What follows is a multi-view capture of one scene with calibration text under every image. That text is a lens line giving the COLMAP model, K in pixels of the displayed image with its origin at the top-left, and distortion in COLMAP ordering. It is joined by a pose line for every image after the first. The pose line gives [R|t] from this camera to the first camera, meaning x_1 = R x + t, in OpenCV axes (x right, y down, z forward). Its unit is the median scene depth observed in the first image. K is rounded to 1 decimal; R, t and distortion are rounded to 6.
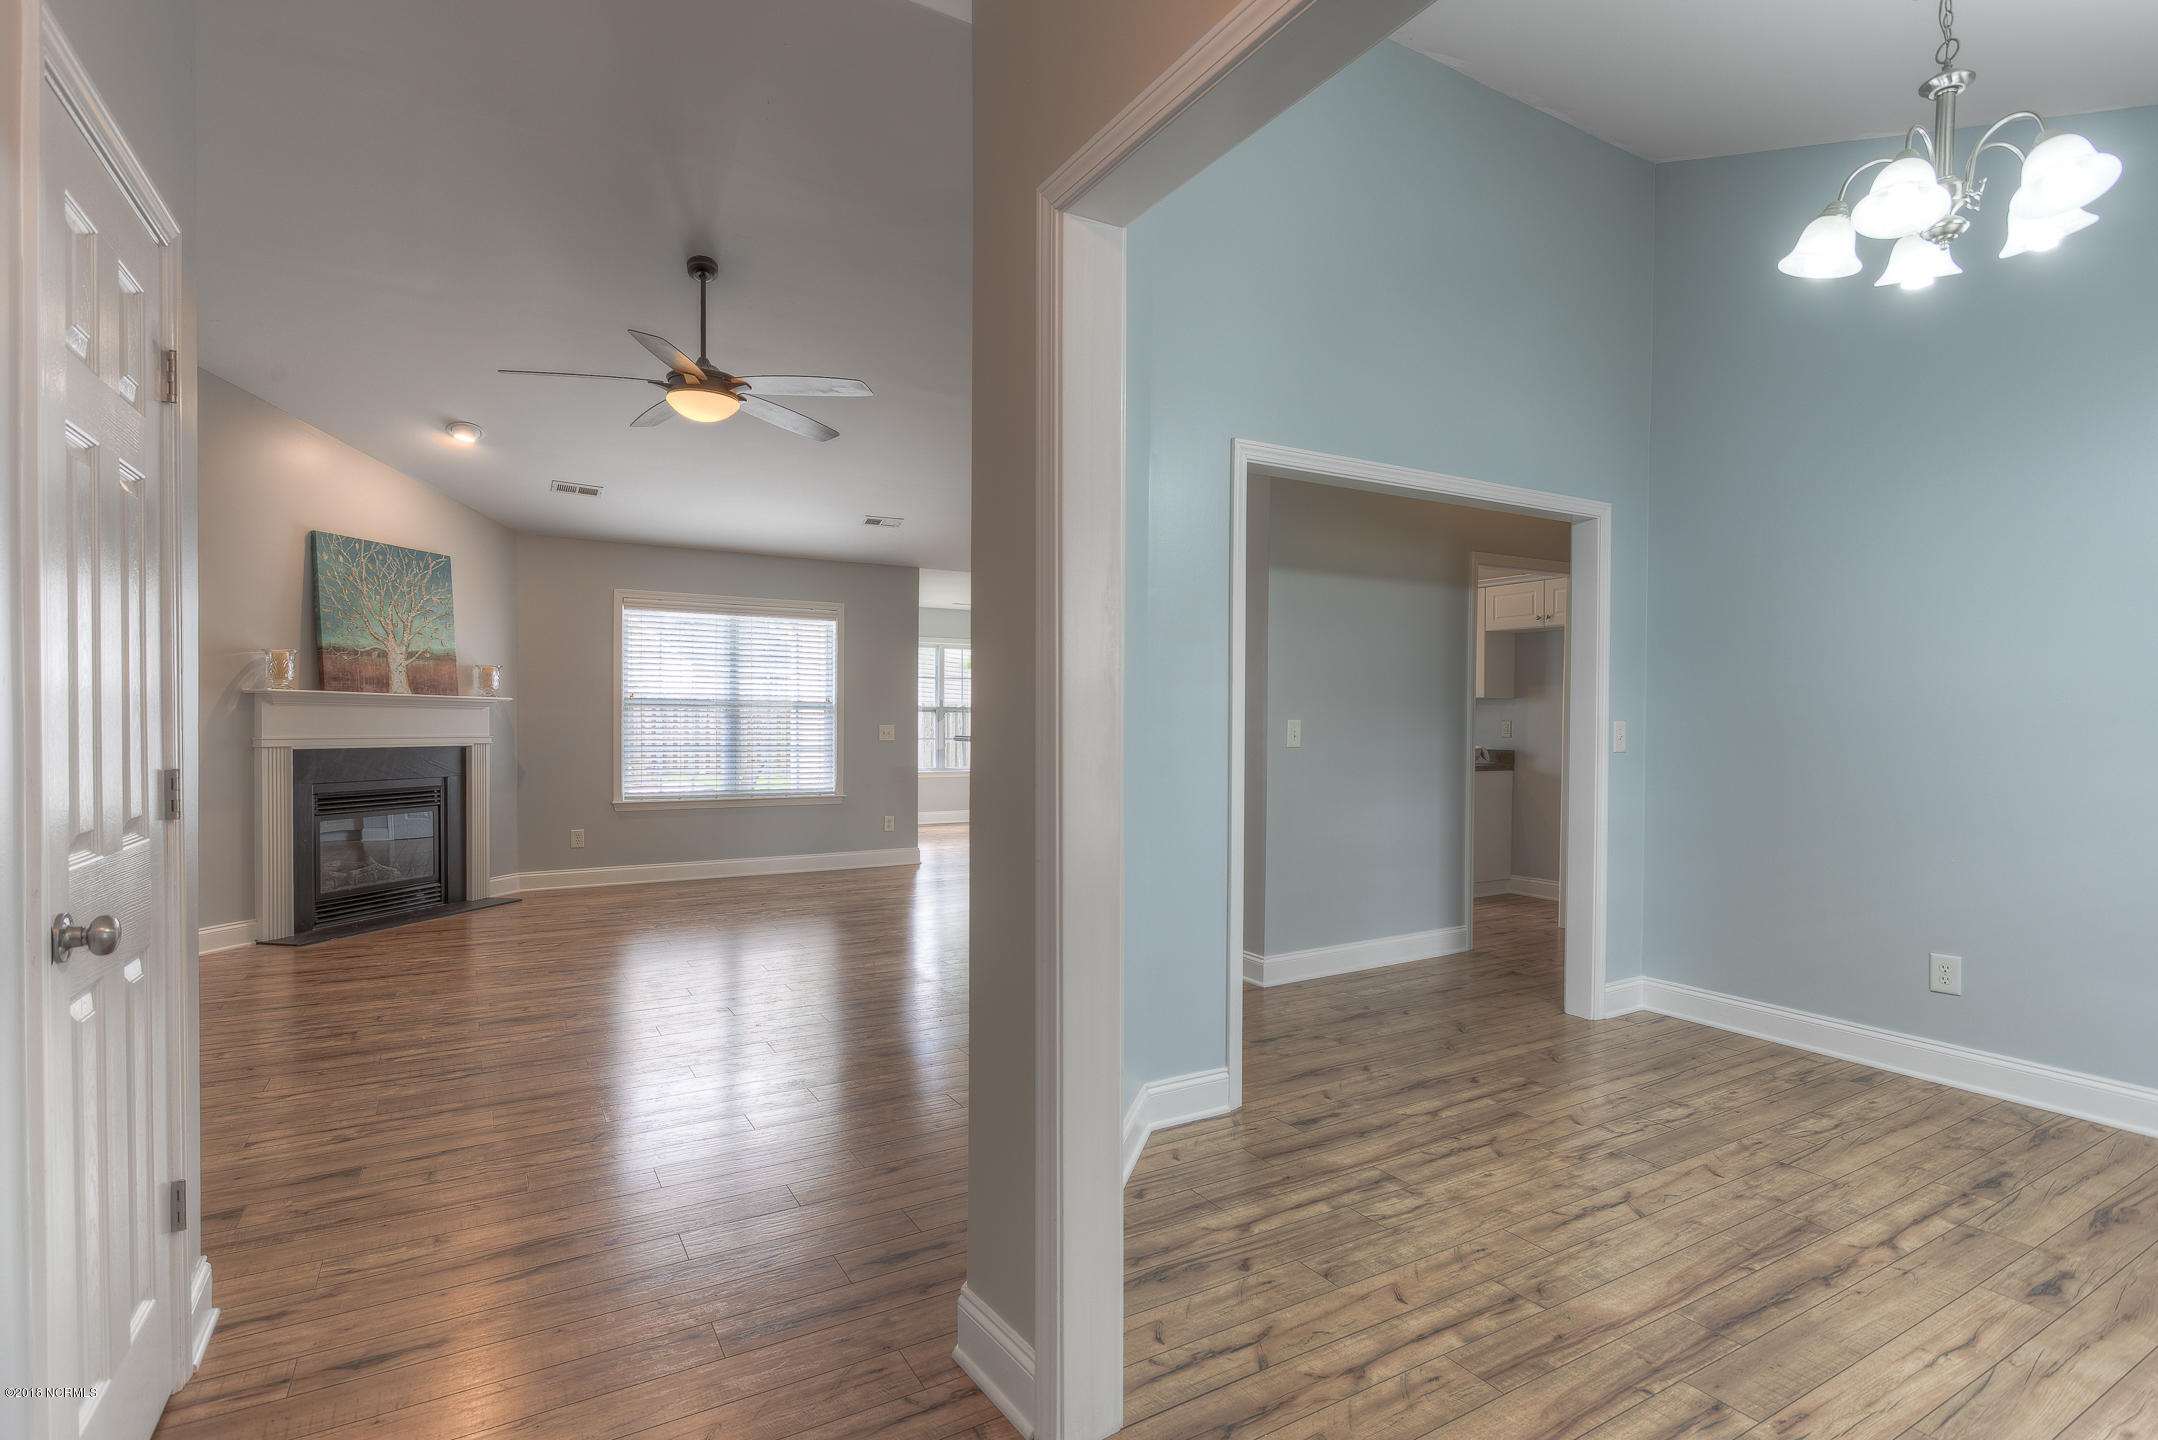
lens RADIAL K [[1036.3, 0, 1083.4], [0, 1036.3, 725.6], [0, 0, 1]] dist [0.004470, 0.000537]
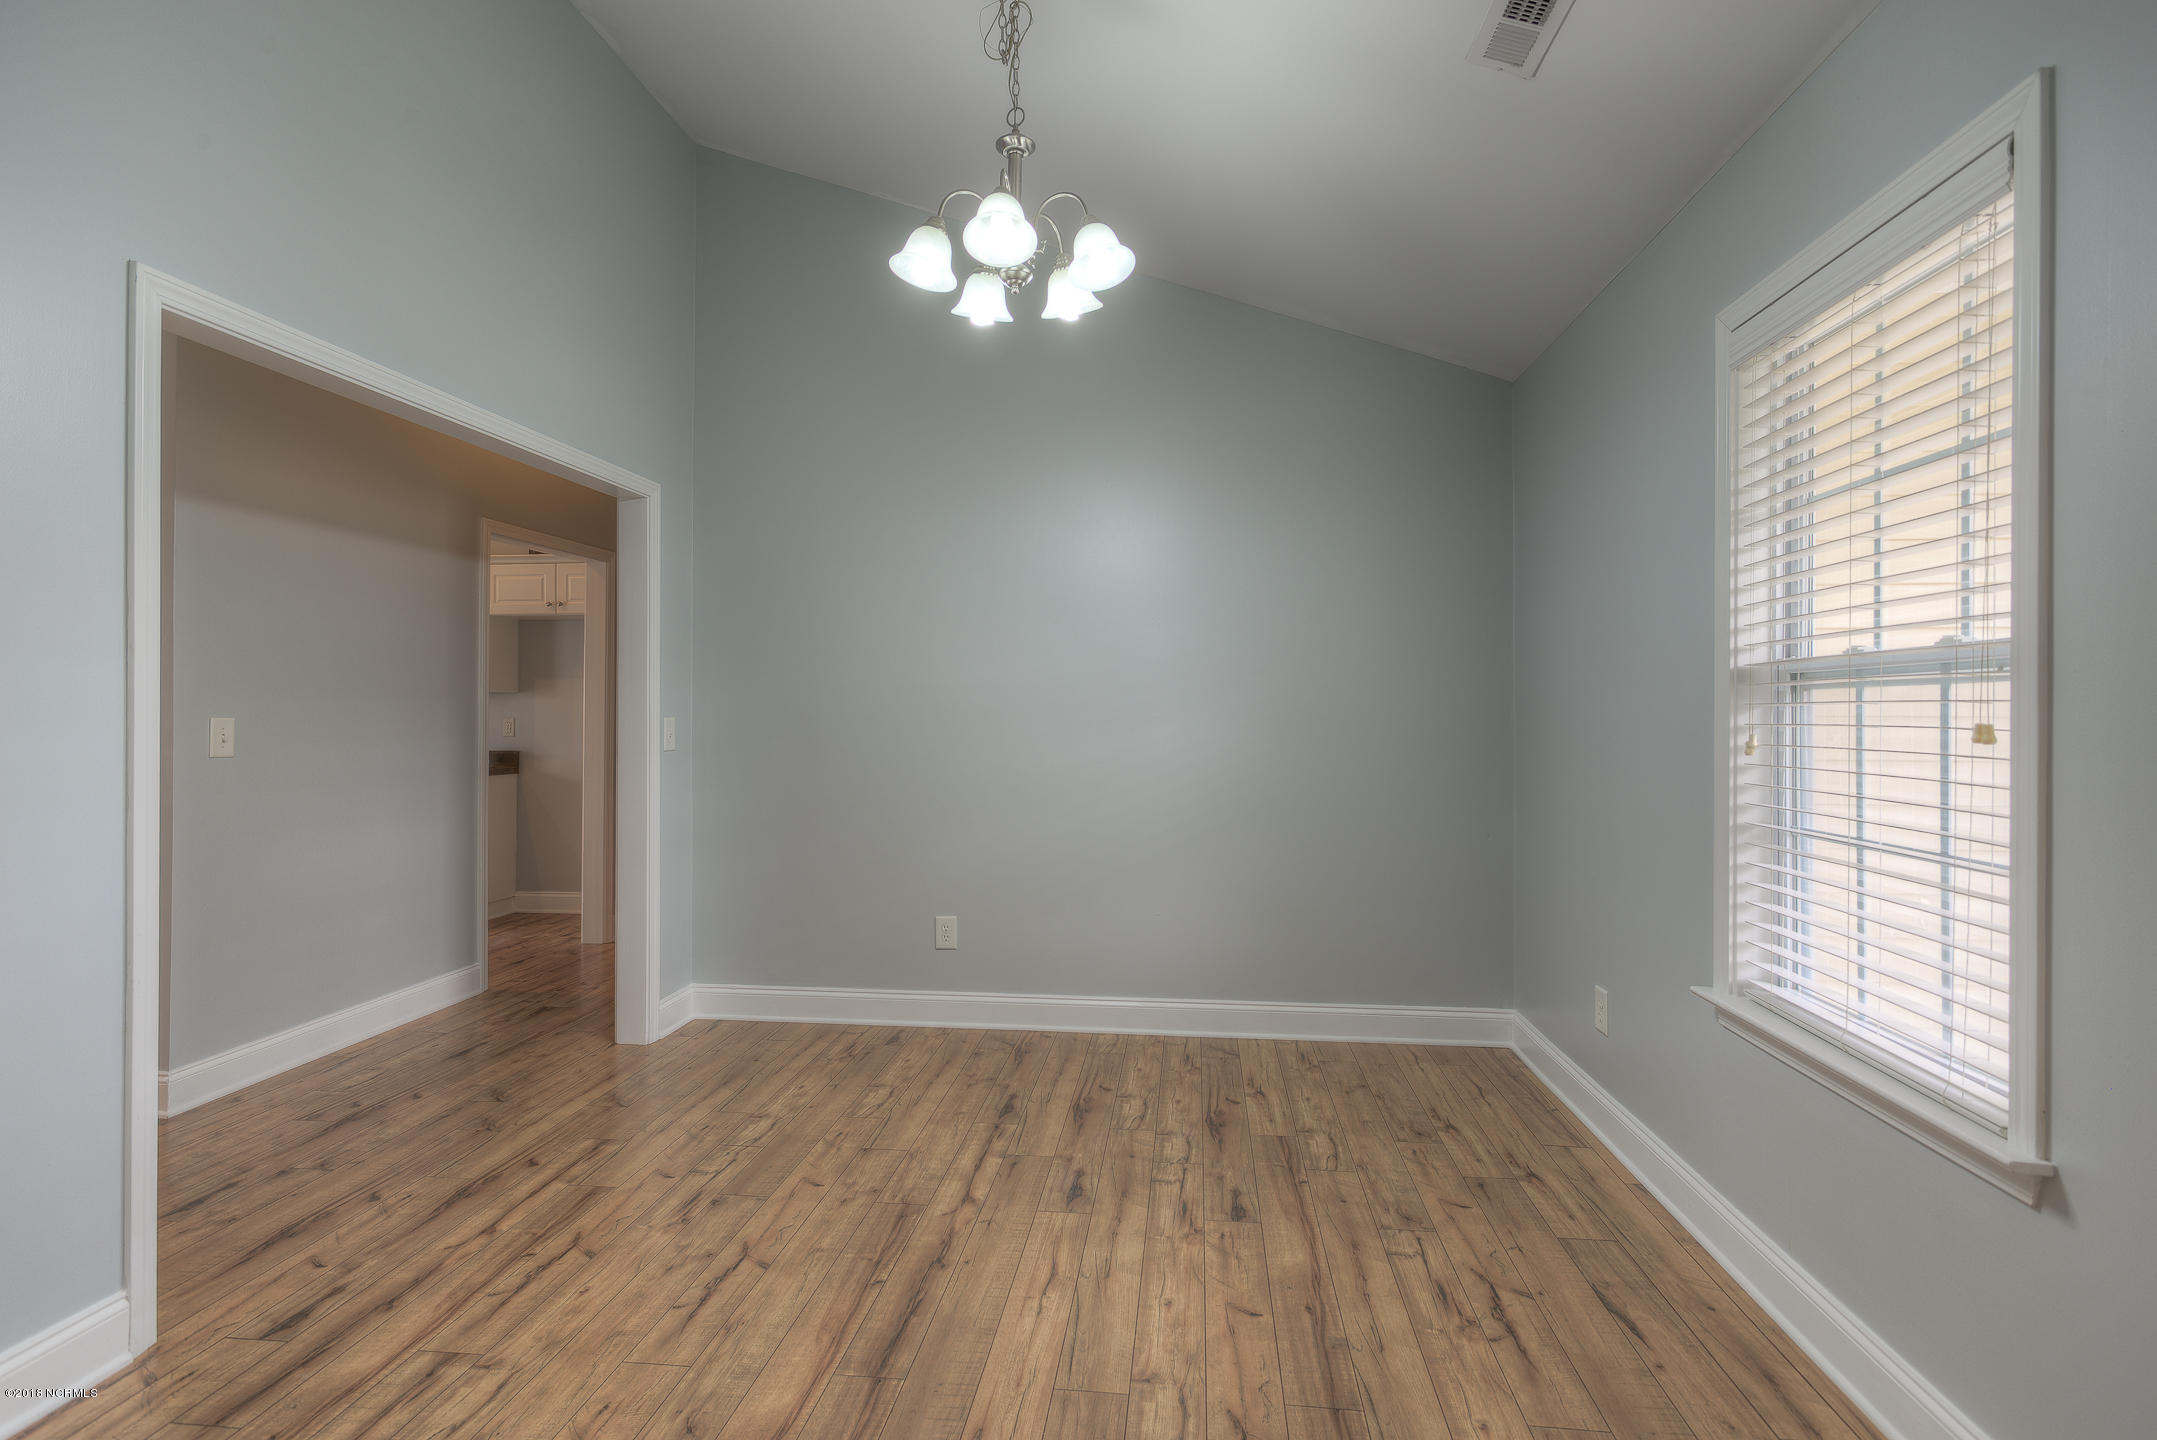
lens RADIAL K [[1035.8, 0, 1080.1], [0, 1035.8, 710.7], [0, 0, 1]] dist [0.004470, 0.000537]
pose [[0.602461, 0.002311, 0.798145, -0.019133], [0.007622, 0.999934, -0.008648, 0.001673], [-0.798112, 0.011294, 0.602403, 0.295258]]
